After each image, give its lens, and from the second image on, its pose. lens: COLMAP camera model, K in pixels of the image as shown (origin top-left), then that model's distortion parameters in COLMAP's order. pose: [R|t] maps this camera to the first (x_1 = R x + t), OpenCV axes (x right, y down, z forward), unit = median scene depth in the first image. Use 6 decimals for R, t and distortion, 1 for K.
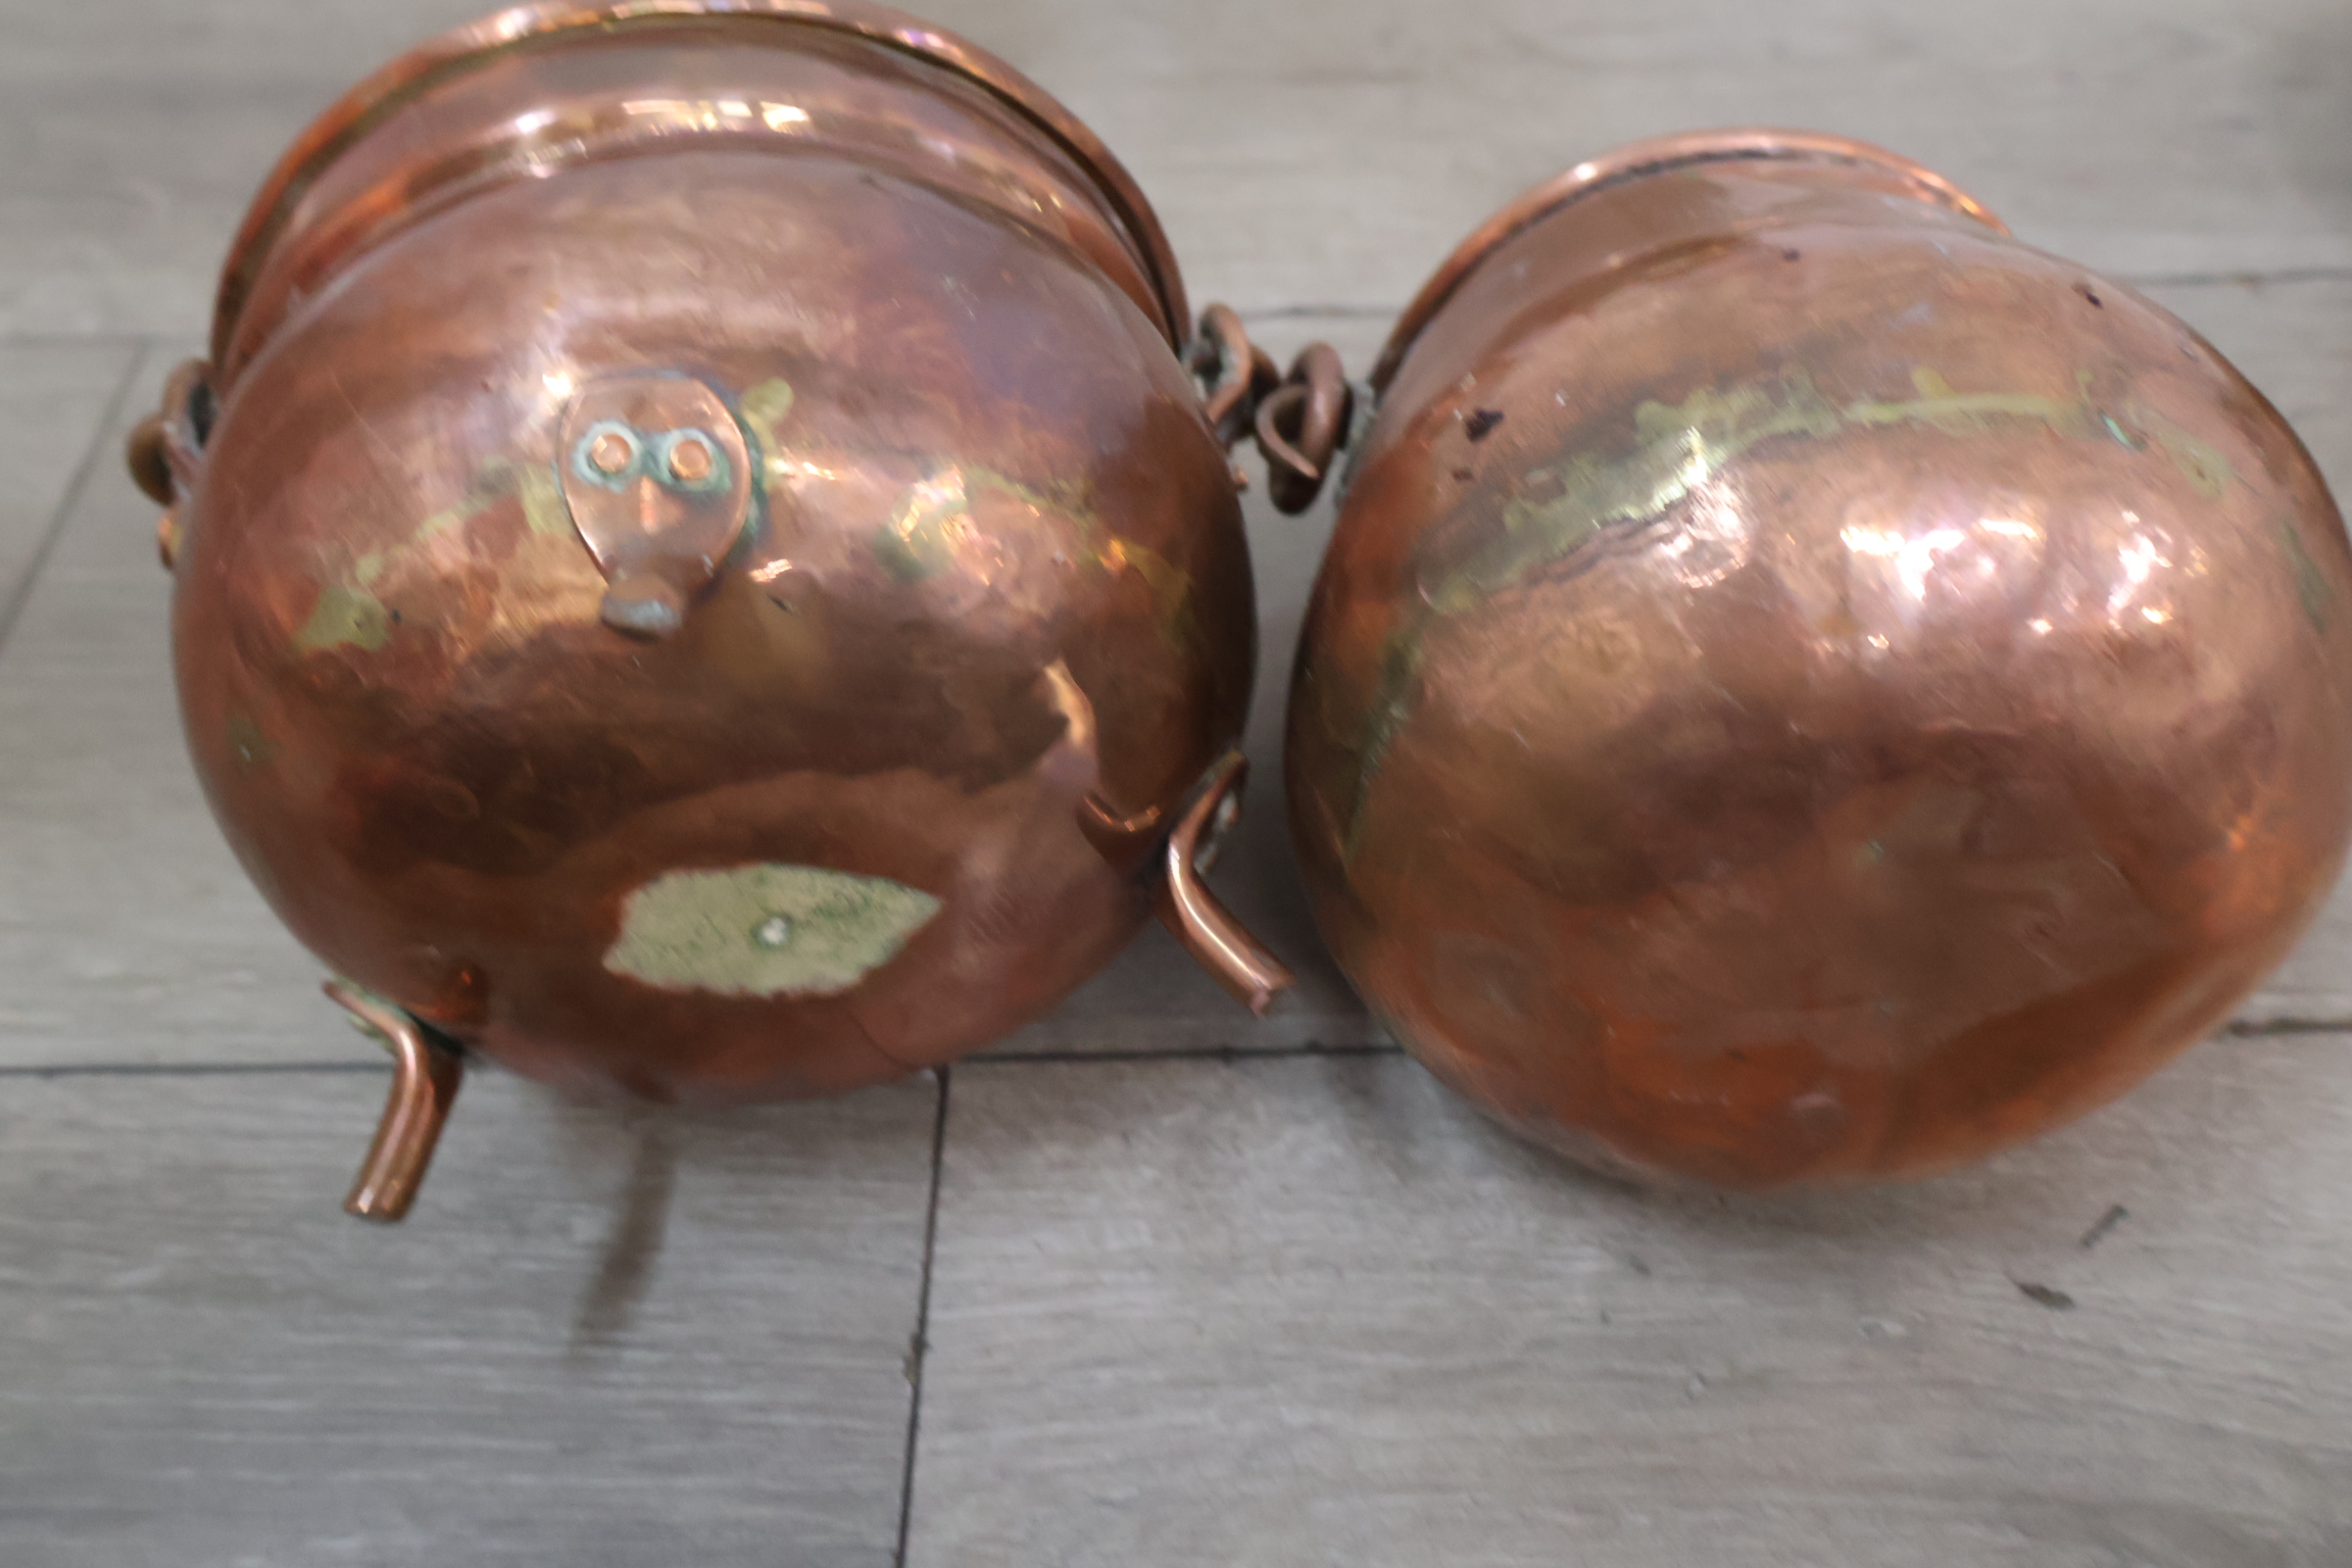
lens RADIAL K [[2194.0, 0, 1168.3], [0, 2194.0, 781.5], [0, 0, 1]] dist [0.013328, 0.000000]
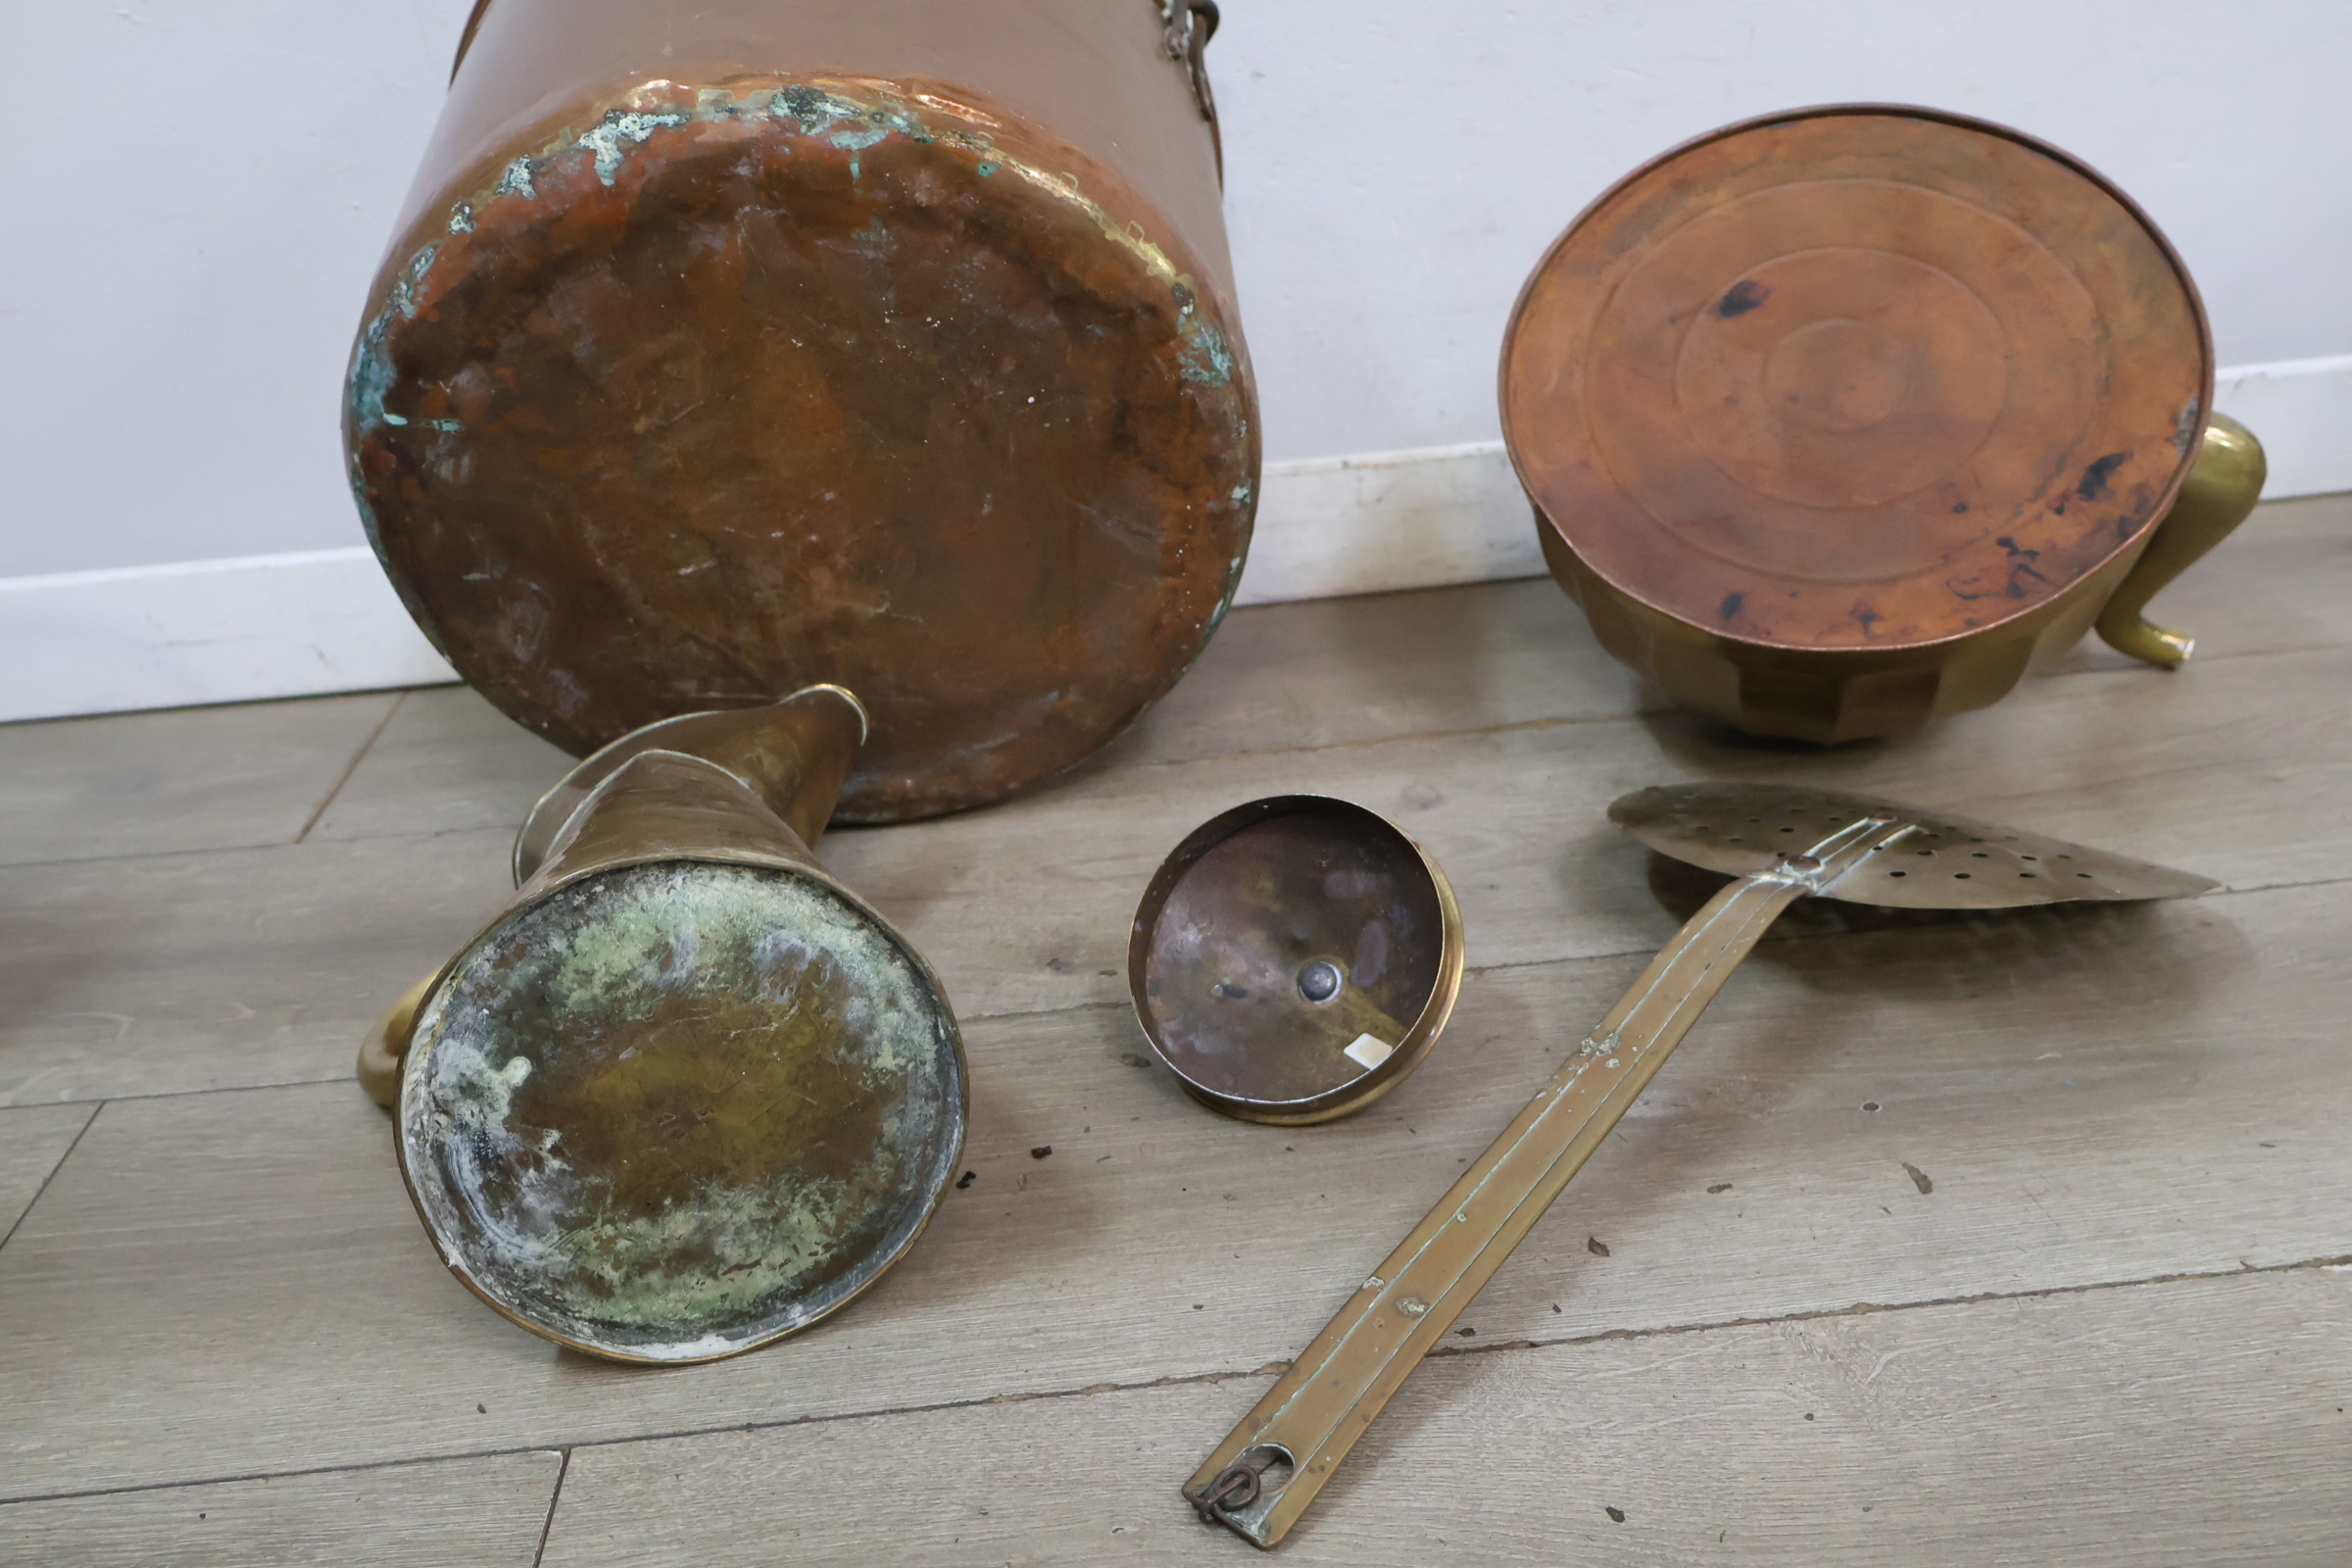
lens RADIAL K [[2194.0, 0, 1173.2], [0, 2194.0, 797.2], [0, 0, 1]] dist [0.013328, 0.000000]
pose [[0.997482, -0.059158, 0.039127, 0.319864], [0.069975, 0.910885, -0.406683, 0.405673], [-0.011581, 0.408397, 0.912731, -0.683224]]
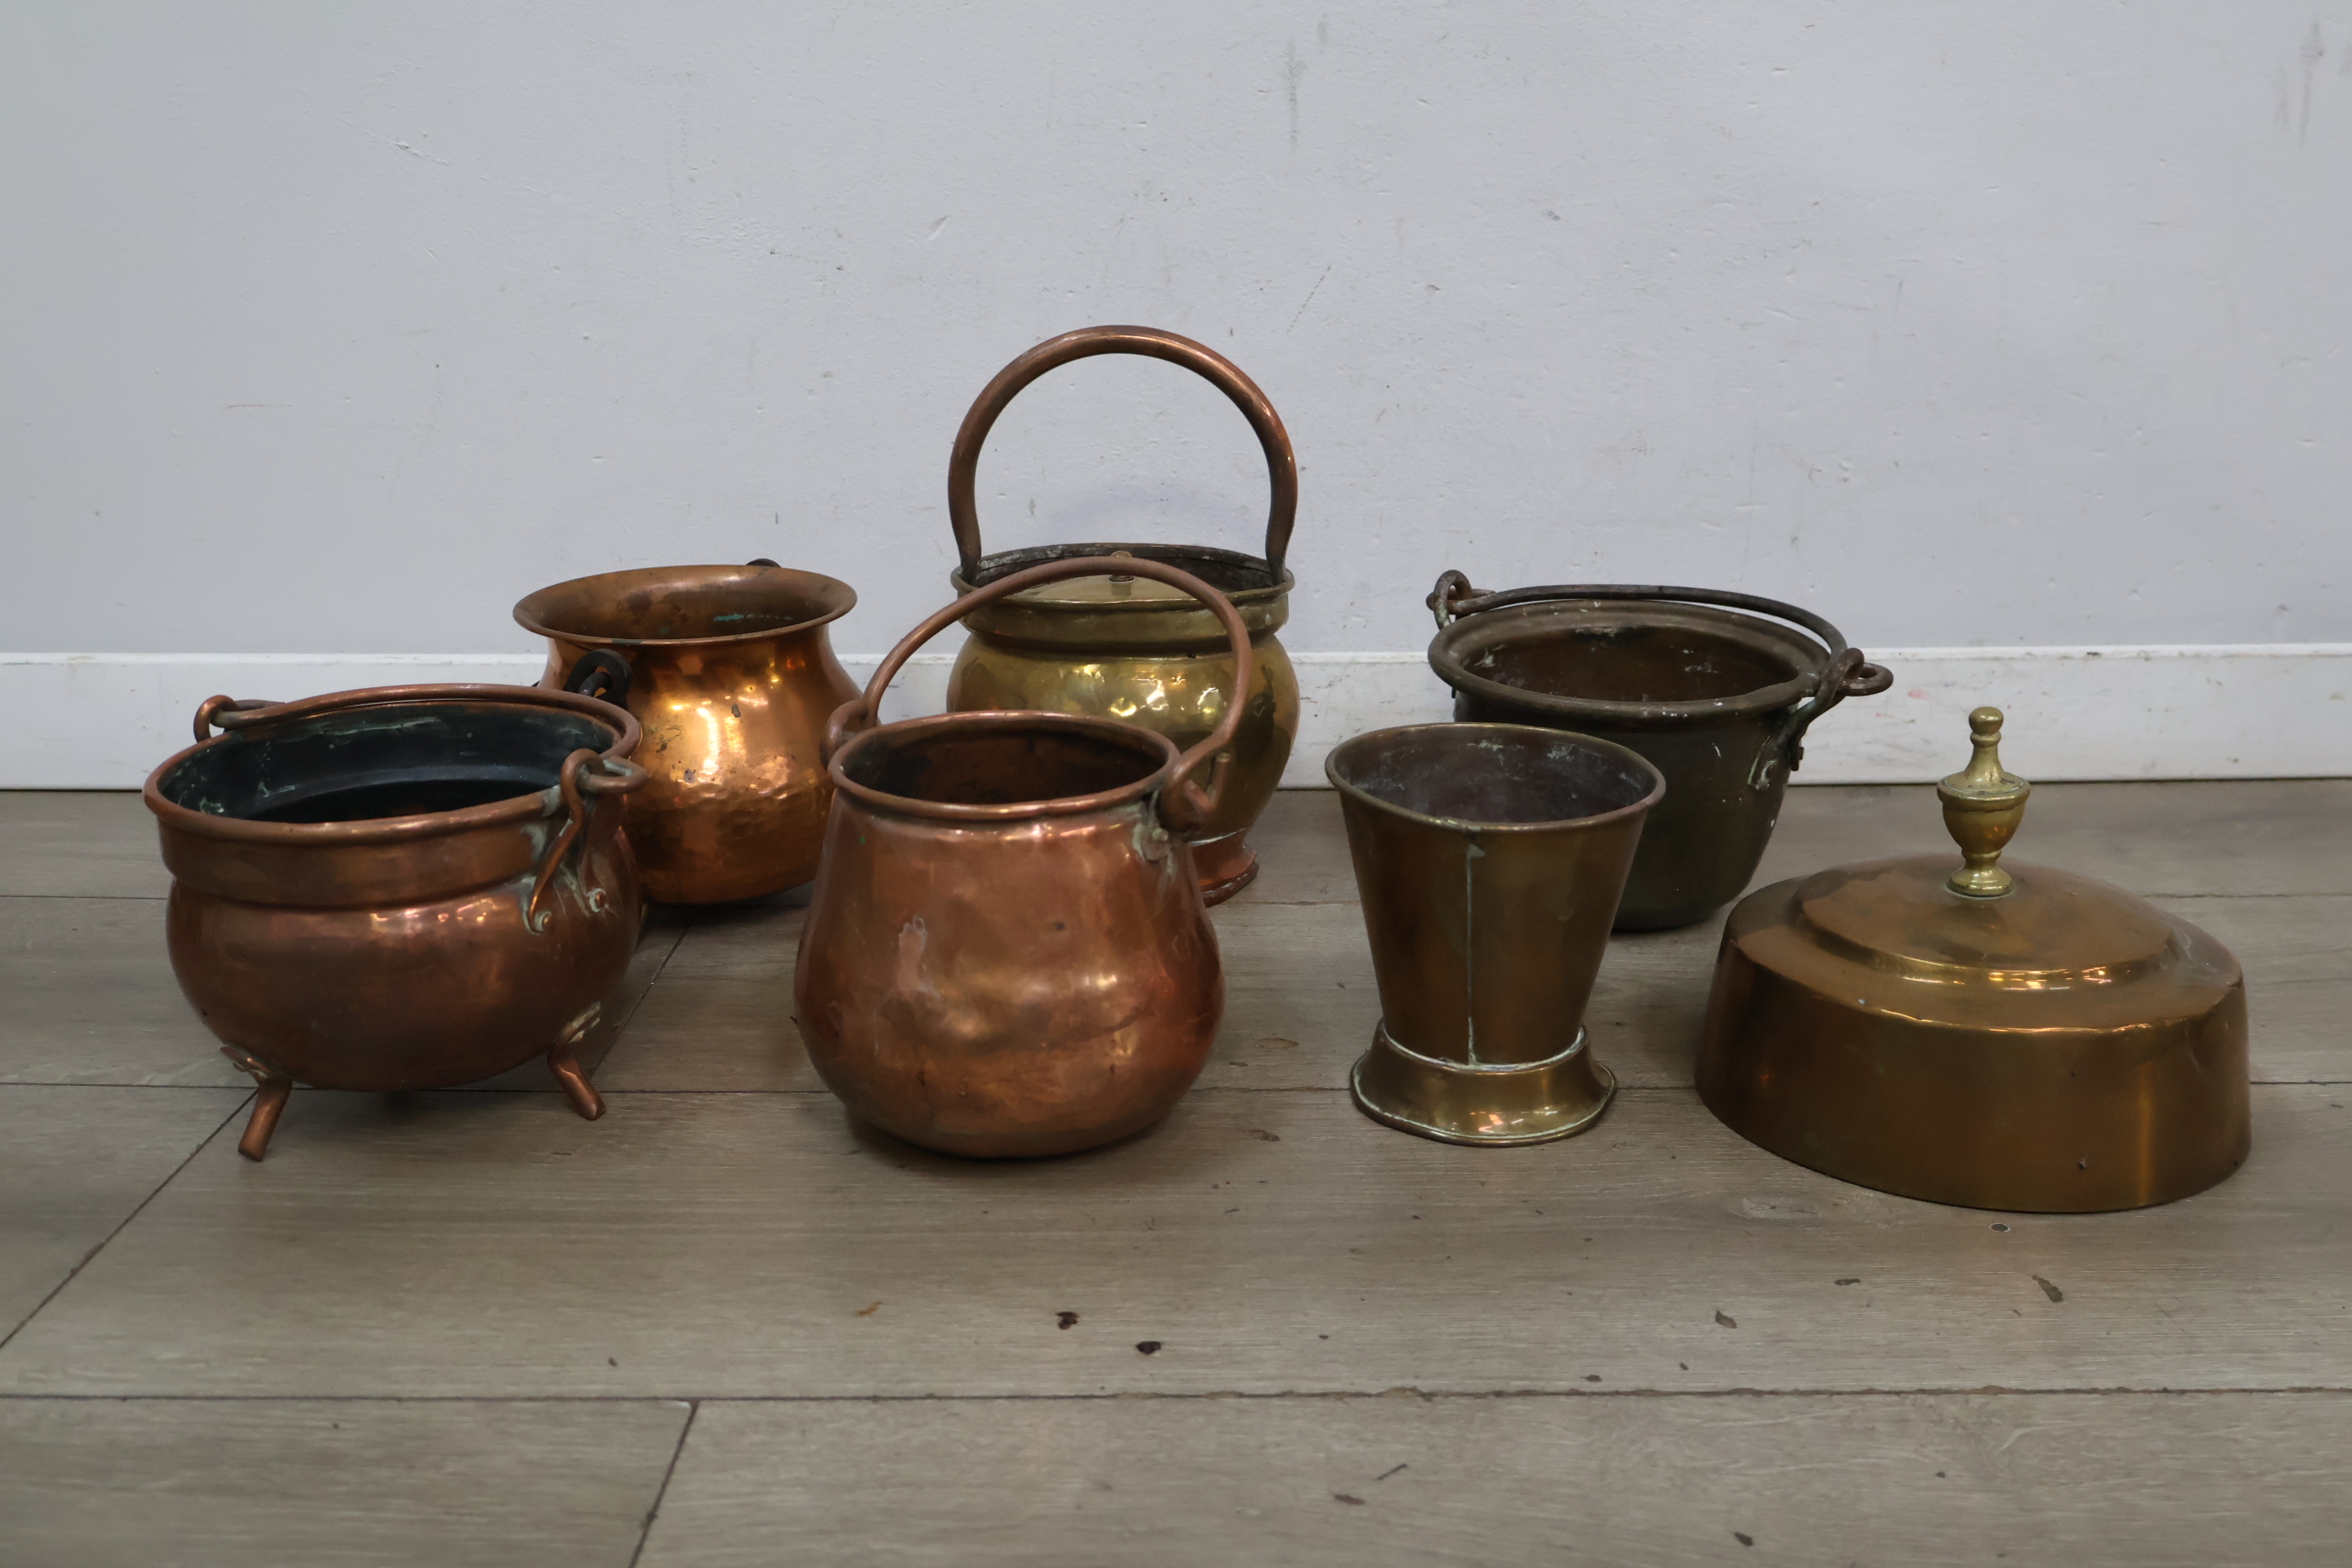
lens RADIAL K [[2194.0, 0, 1175.5], [0, 2194.0, 788.8], [0, 0, 1]] dist [0.013328, 0.000000]
pose [[0.999265, 0.036875, 0.010510, 0.228319], [-0.025258, 0.839248, -0.543161, 0.663011], [-0.028849, 0.542497, 0.839563, -0.632853]]
